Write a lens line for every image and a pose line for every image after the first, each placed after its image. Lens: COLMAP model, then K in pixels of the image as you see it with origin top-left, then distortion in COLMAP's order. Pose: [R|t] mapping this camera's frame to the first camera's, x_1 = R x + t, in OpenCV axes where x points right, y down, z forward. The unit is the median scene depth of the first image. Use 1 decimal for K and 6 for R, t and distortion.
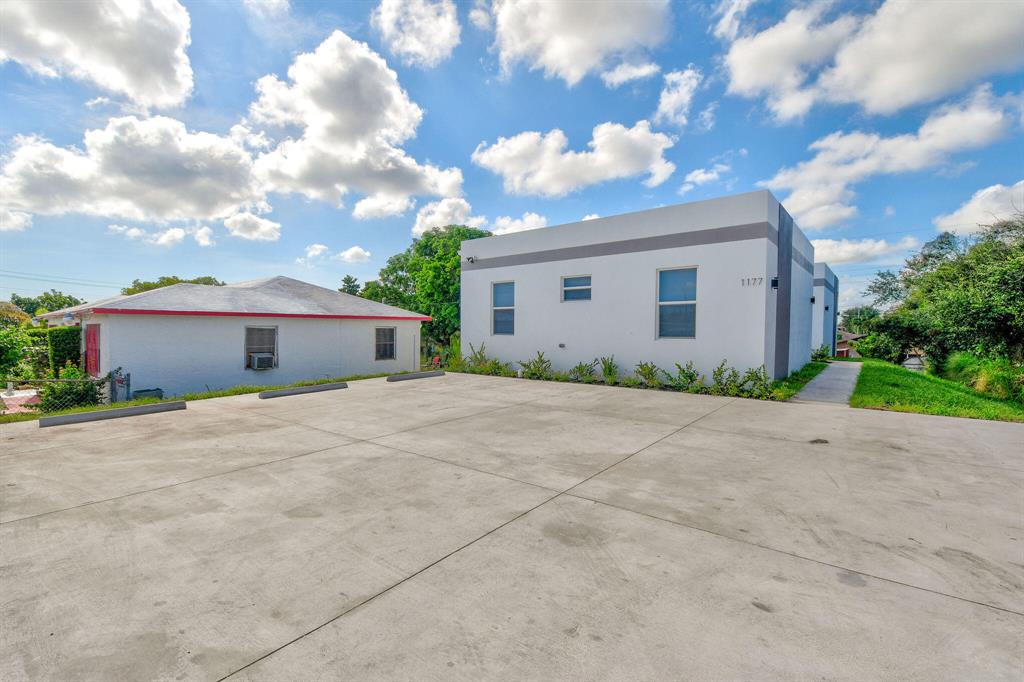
lens RADIAL K [[460.7, 0, 509.7], [0, 460.7, 329.2], [0, 0, 1]] dist [0.005985, -0.000160]
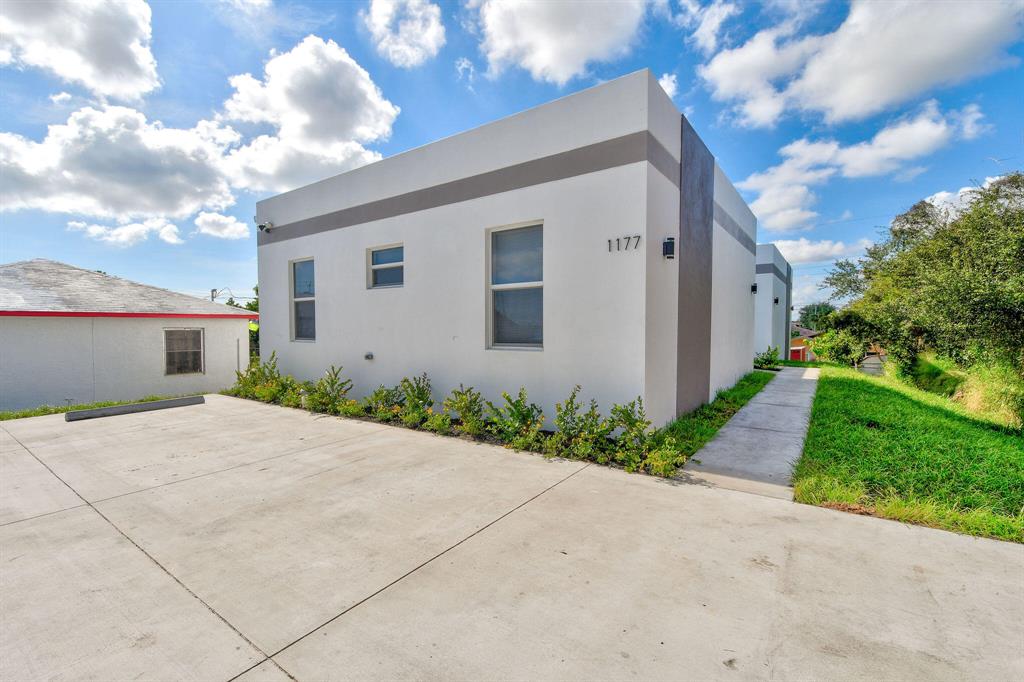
lens RADIAL K [[450.2, 0, 514.1], [0, 450.2, 329.4], [0, 0, 1]] dist [0.013244, 0.000189]
pose [[0.998283, -0.007164, 0.058129, 0.240703], [0.006879, 0.999963, 0.005106, -0.003431], [-0.058163, -0.004697, 0.998296, 0.314326]]
